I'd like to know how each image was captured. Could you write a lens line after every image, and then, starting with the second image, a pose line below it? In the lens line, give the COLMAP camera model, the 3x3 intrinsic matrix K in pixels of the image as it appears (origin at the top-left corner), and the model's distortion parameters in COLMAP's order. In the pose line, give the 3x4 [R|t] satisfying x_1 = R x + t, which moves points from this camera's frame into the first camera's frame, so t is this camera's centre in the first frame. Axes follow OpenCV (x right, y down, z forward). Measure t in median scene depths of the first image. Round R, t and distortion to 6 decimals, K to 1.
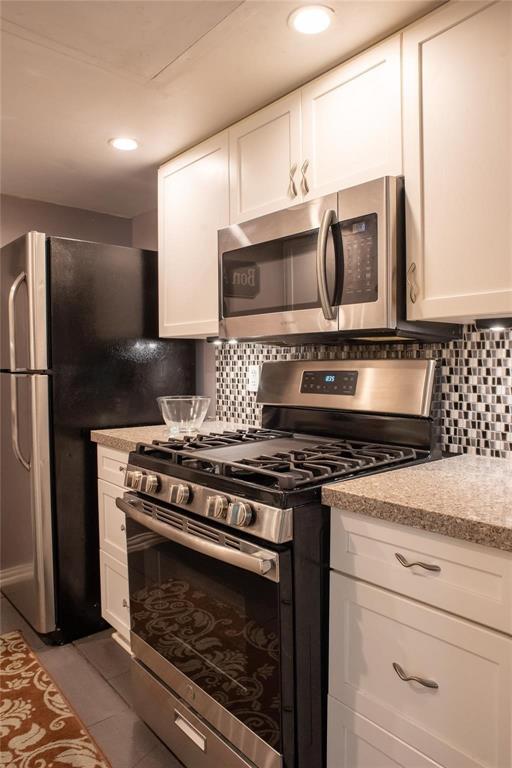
lens RADIAL K [[531.7, 0, 256.0], [0, 531.7, 384.0], [0, 0, 1]] dist [-0.084356, 0.072150]
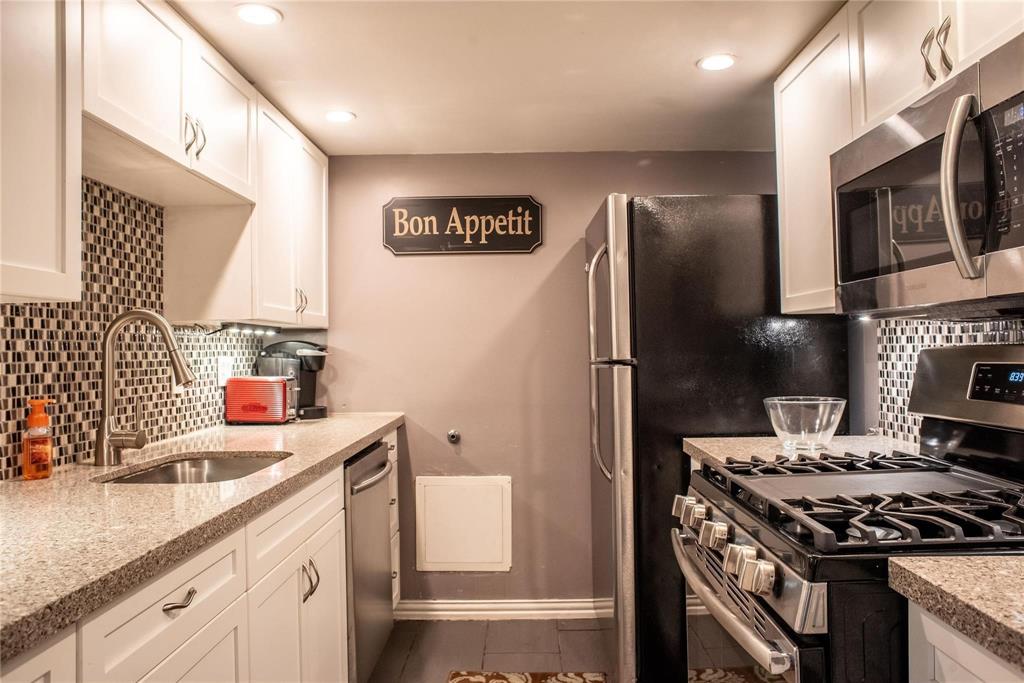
lens RADIAL K [[708.9, 0, 512.0], [0, 708.9, 341.5], [0, 0, 1]] dist [-0.084356, 0.072150]
pose [[0.749086, -0.015338, -0.662295, 0.192315], [-0.012489, 0.999227, -0.037267, -0.011697], [0.662355, 0.036188, 0.748316, 0.059433]]
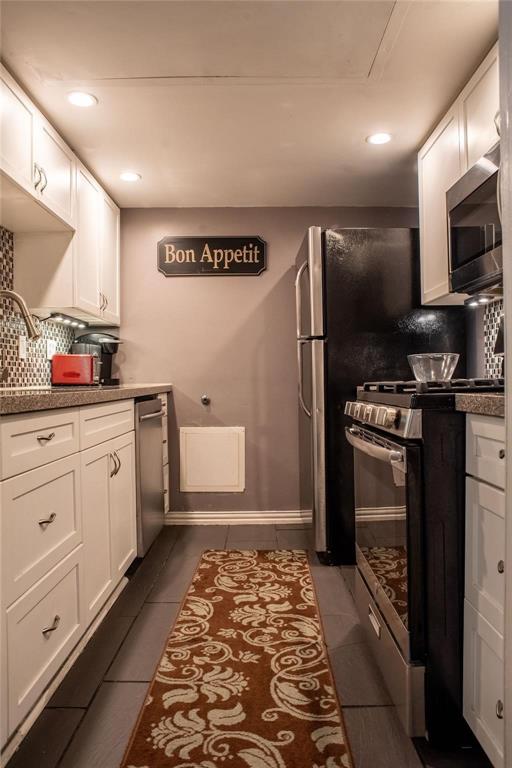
lens RADIAL K [[531.7, 0, 256.0], [0, 531.7, 384.0], [0, 0, 1]] dist [-0.084356, 0.072150]
pose [[0.760281, -0.002434, -0.649590, 0.295058], [-0.014742, 0.999671, -0.020999, 0.115937], [0.649427, 0.025541, 0.759994, -0.047034]]
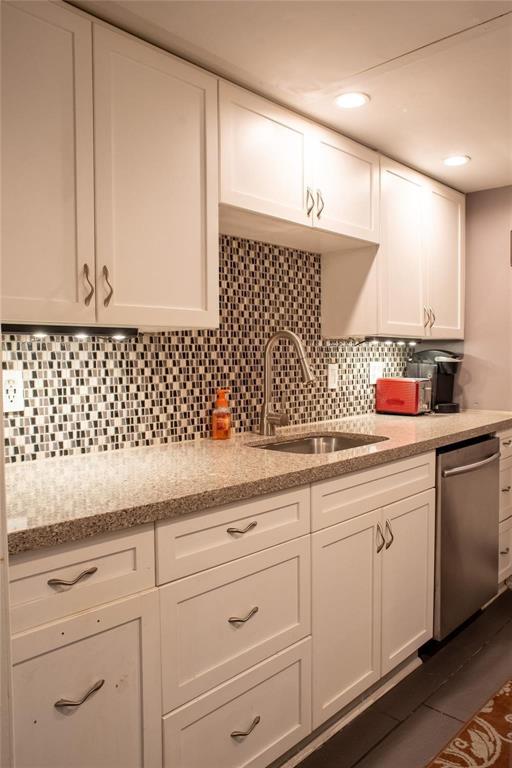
lens RADIAL K [[579.0, 0, 274.9], [0, 579.0, 386.7], [0, 0, 1]] dist [-0.099788, 0.094738]
pose [[0.128513, 0.052524, -0.990316, 0.304084], [-0.029375, 0.998360, 0.049138, -0.026837], [0.991273, 0.022775, 0.129845, 0.249724]]
